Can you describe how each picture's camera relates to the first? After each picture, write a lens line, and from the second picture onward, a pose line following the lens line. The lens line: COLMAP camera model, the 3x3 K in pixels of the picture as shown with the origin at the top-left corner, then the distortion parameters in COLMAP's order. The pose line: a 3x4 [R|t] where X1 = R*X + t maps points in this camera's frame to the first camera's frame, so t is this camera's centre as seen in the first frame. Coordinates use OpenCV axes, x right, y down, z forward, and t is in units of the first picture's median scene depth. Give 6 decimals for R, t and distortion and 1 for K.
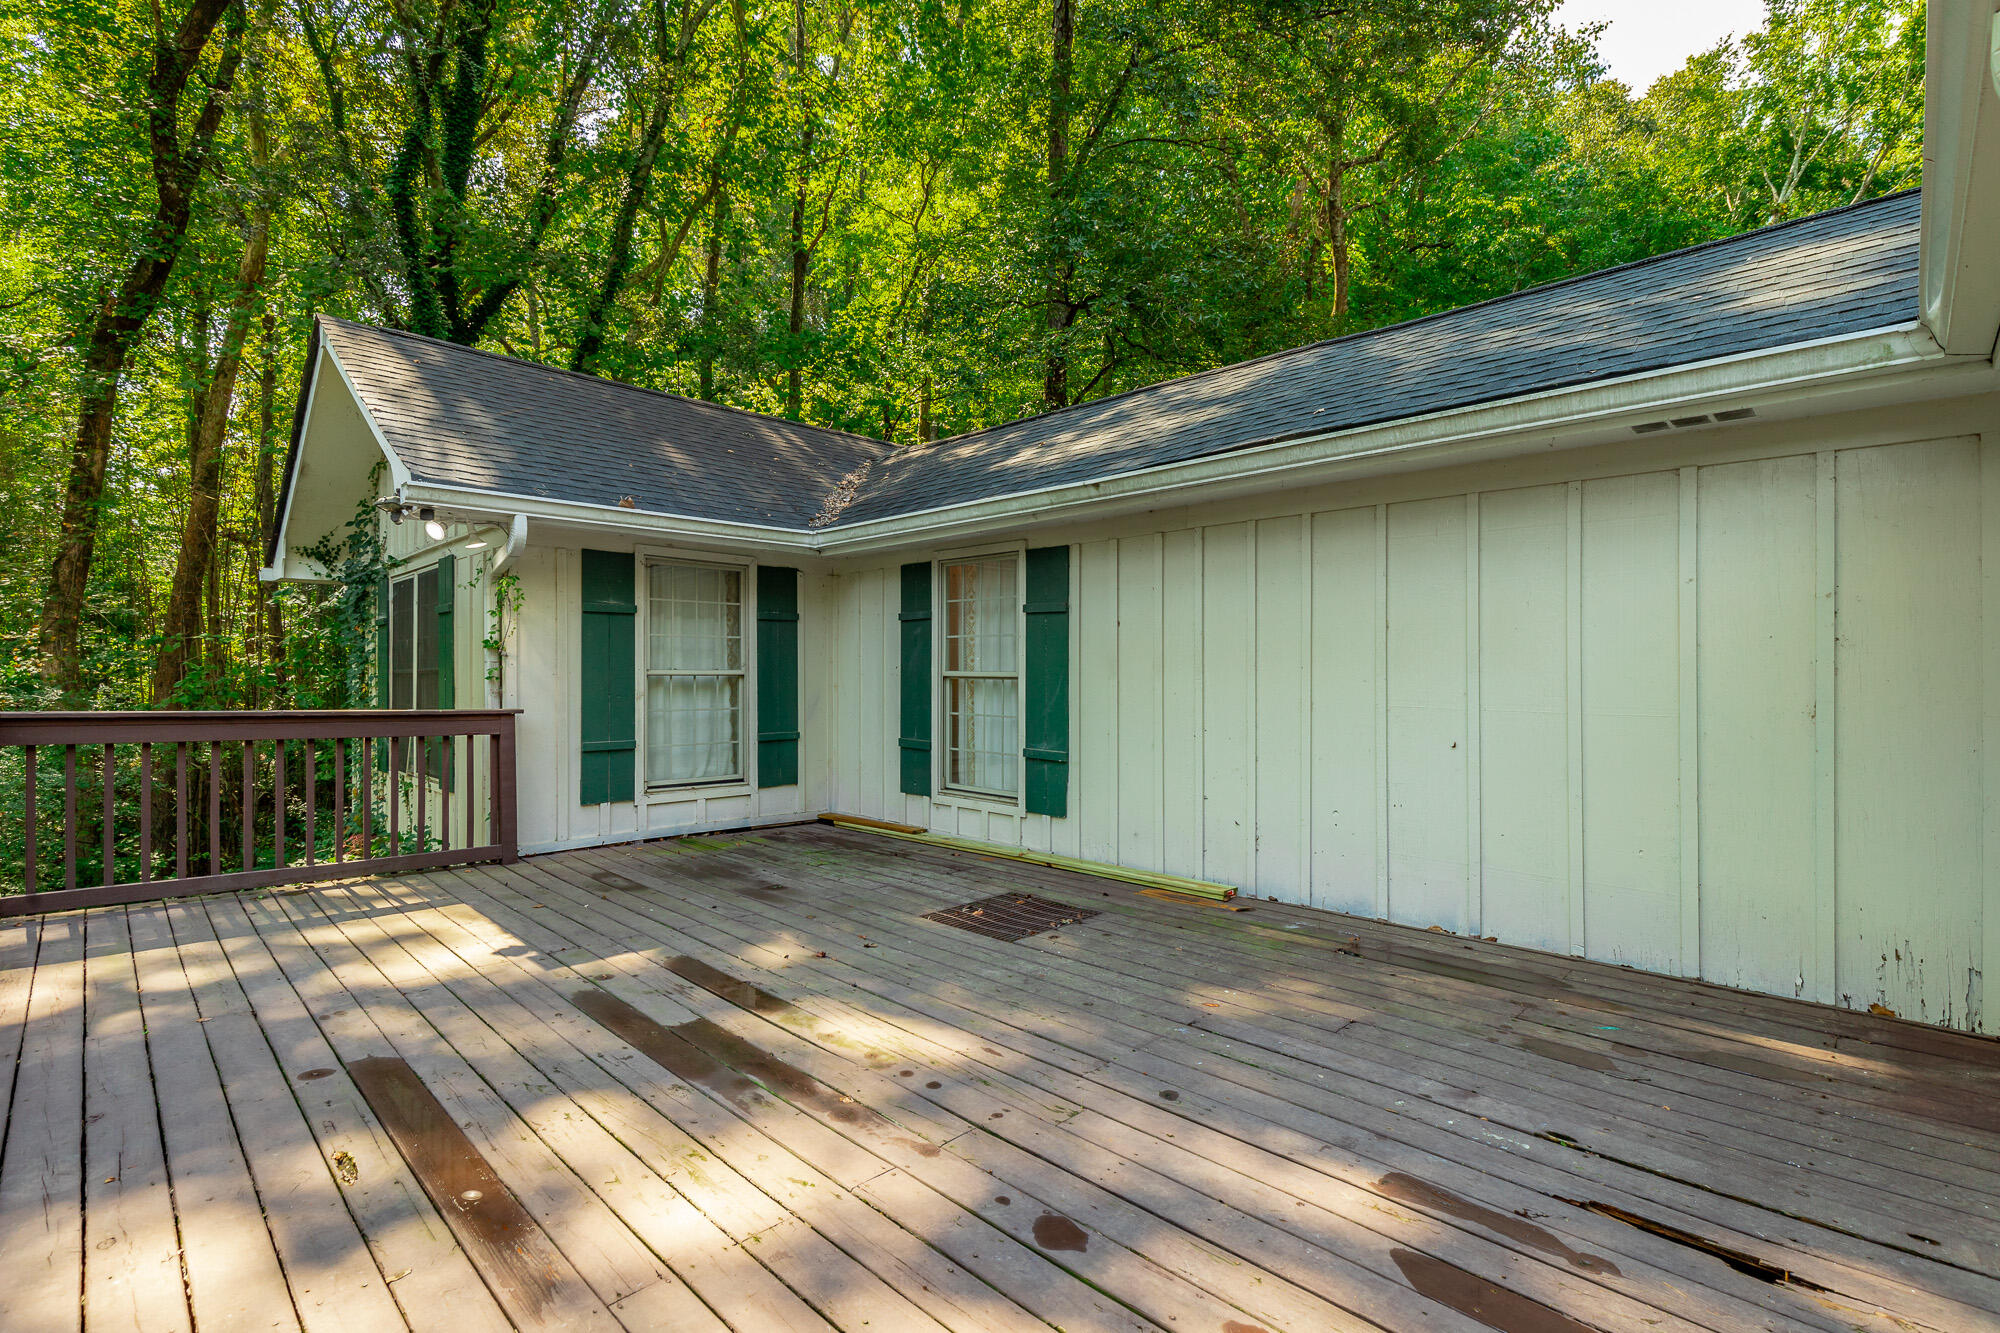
lens RADIAL K [[912.9, 0, 1005.4], [0, 912.9, 641.6], [0, 0, 1]] dist [0.002365, 0.000361]
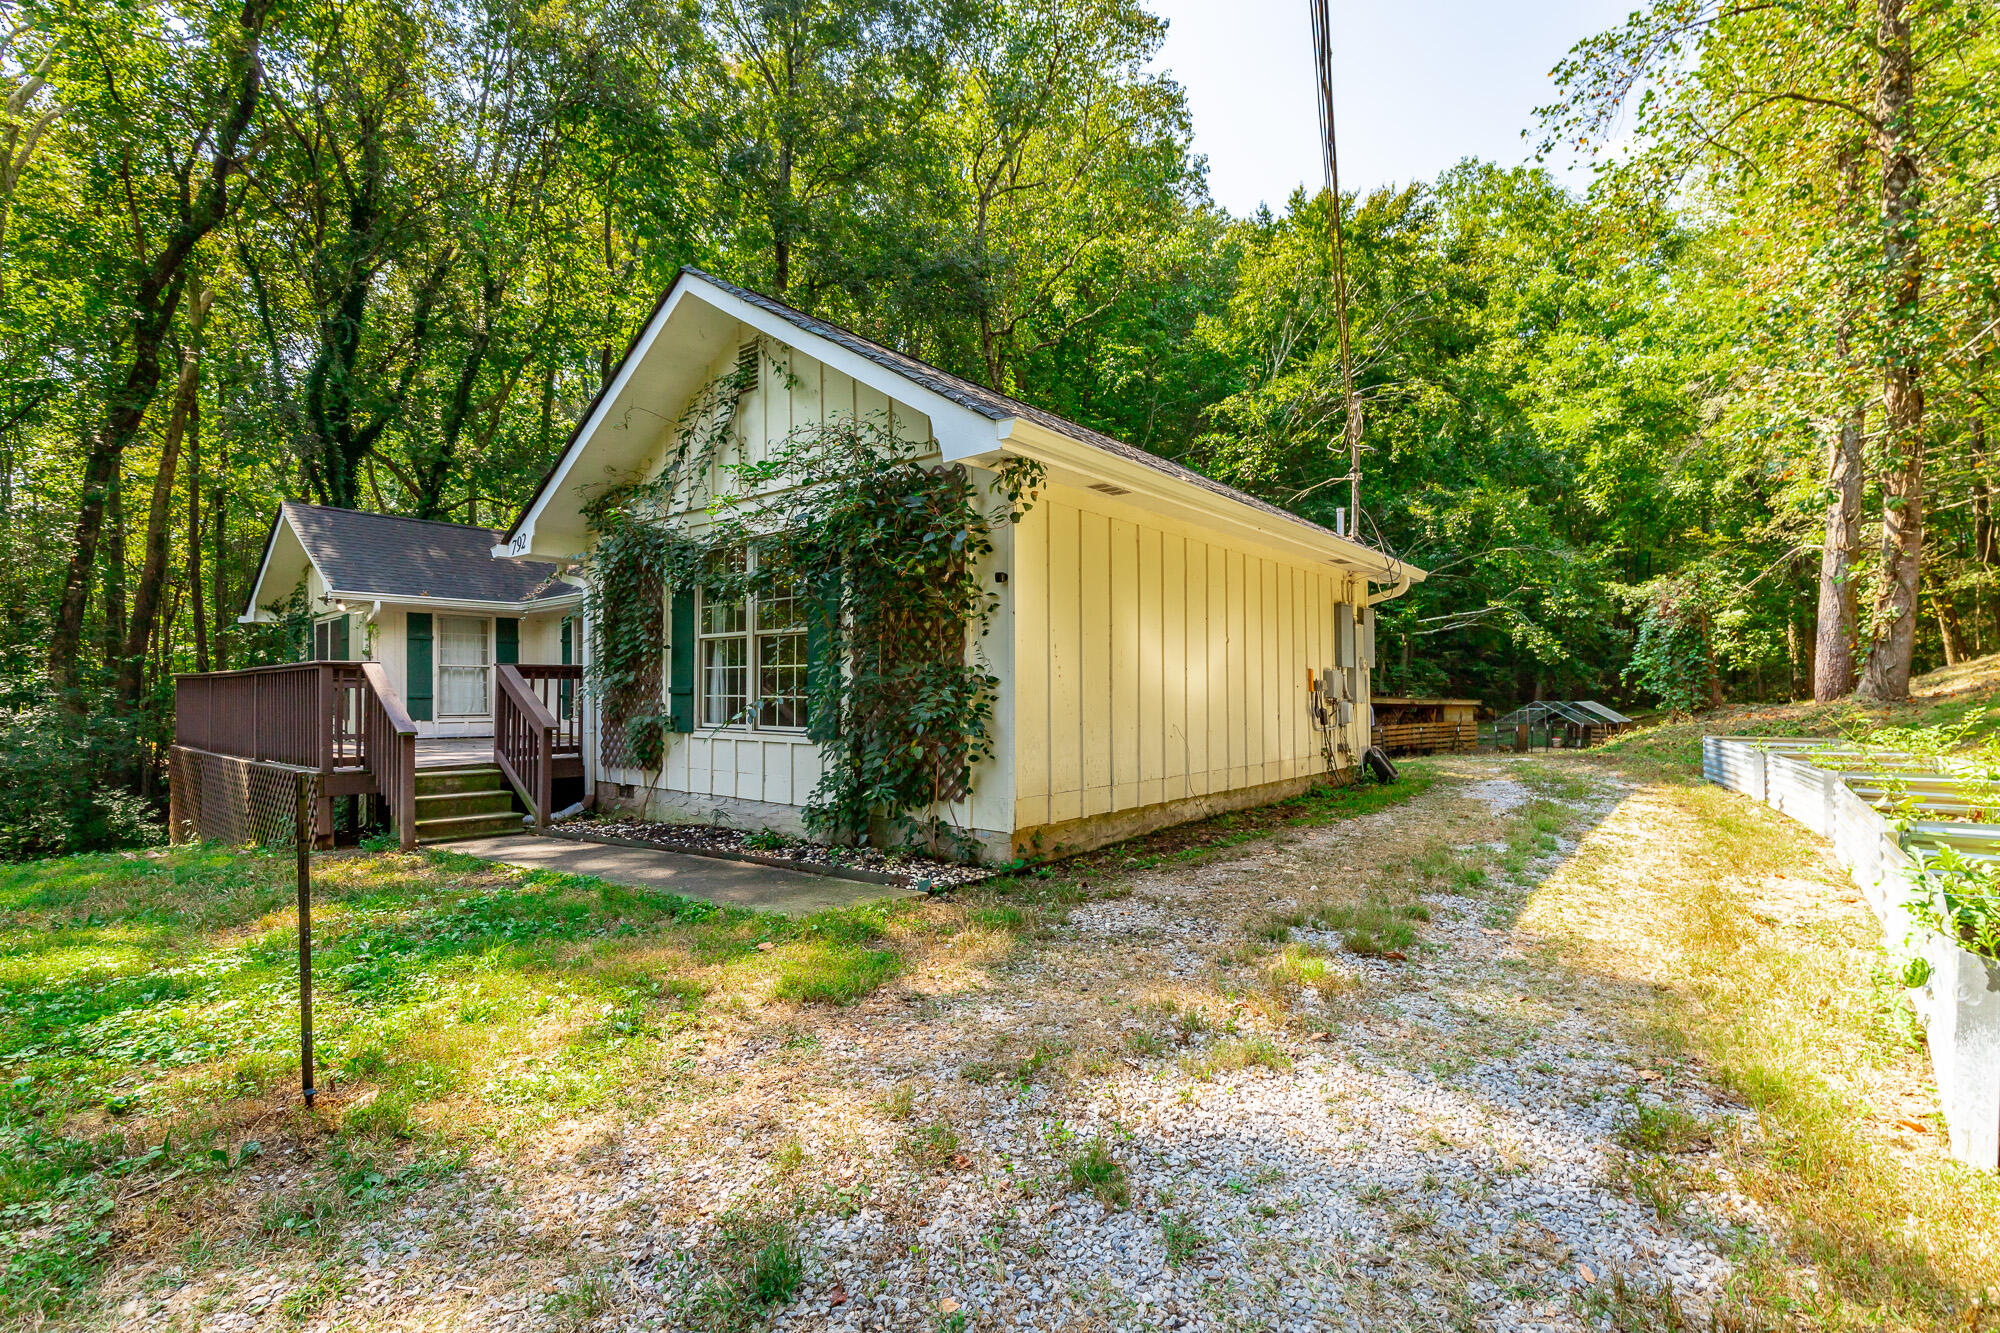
lens RADIAL K [[930.1, 0, 1033.0], [0, 930.1, 669.0], [0, 0, 1]] dist [0.003549, 0.000562]
pose [[0.995488, -0.002689, 0.094854, 0.815927], [0.002633, 0.999996, 0.000721, 0.041919], [-0.094856, -0.000468, 0.995491, -1.378057]]
